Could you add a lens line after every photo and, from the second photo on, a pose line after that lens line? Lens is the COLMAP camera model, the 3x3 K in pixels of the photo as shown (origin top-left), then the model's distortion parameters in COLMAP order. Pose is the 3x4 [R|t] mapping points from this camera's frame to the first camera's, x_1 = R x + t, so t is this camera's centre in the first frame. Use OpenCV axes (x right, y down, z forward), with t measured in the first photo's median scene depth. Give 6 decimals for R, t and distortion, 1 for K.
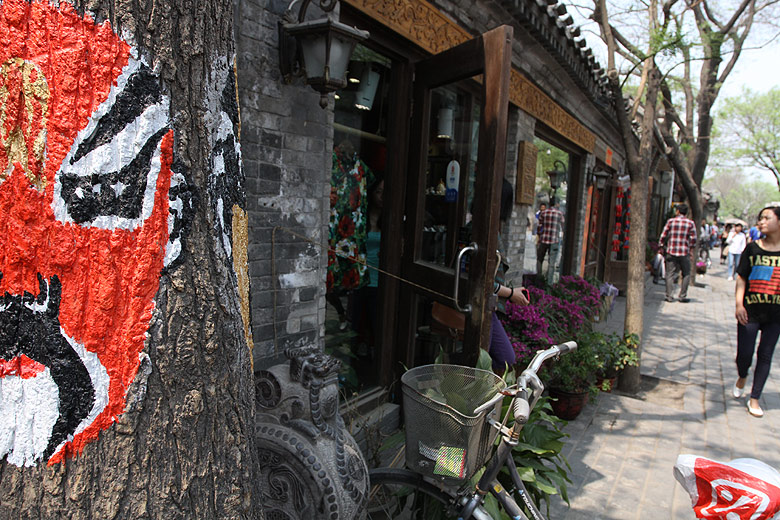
lens RADIAL K [[603.8, 0, 390.0], [0, 603.8, 260.0], [0, 0, 1]] dist [-0.077409, 0.003597]
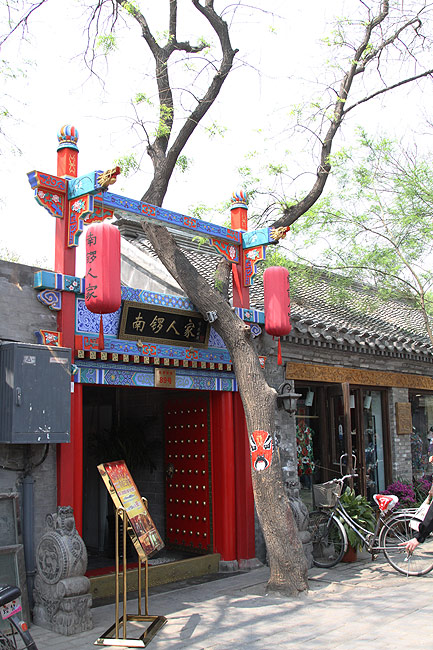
lens RADIAL K [[703.4, 0, 216.5], [0, 703.4, 325.0], [0, 0, 1]] dist [-0.110330, -0.000686]
pose [[0.962405, -0.121520, -0.242920, 0.455323], [0.056199, 0.964073, -0.259626, 0.227867], [0.265742, 0.236213, 0.934657, -2.629675]]
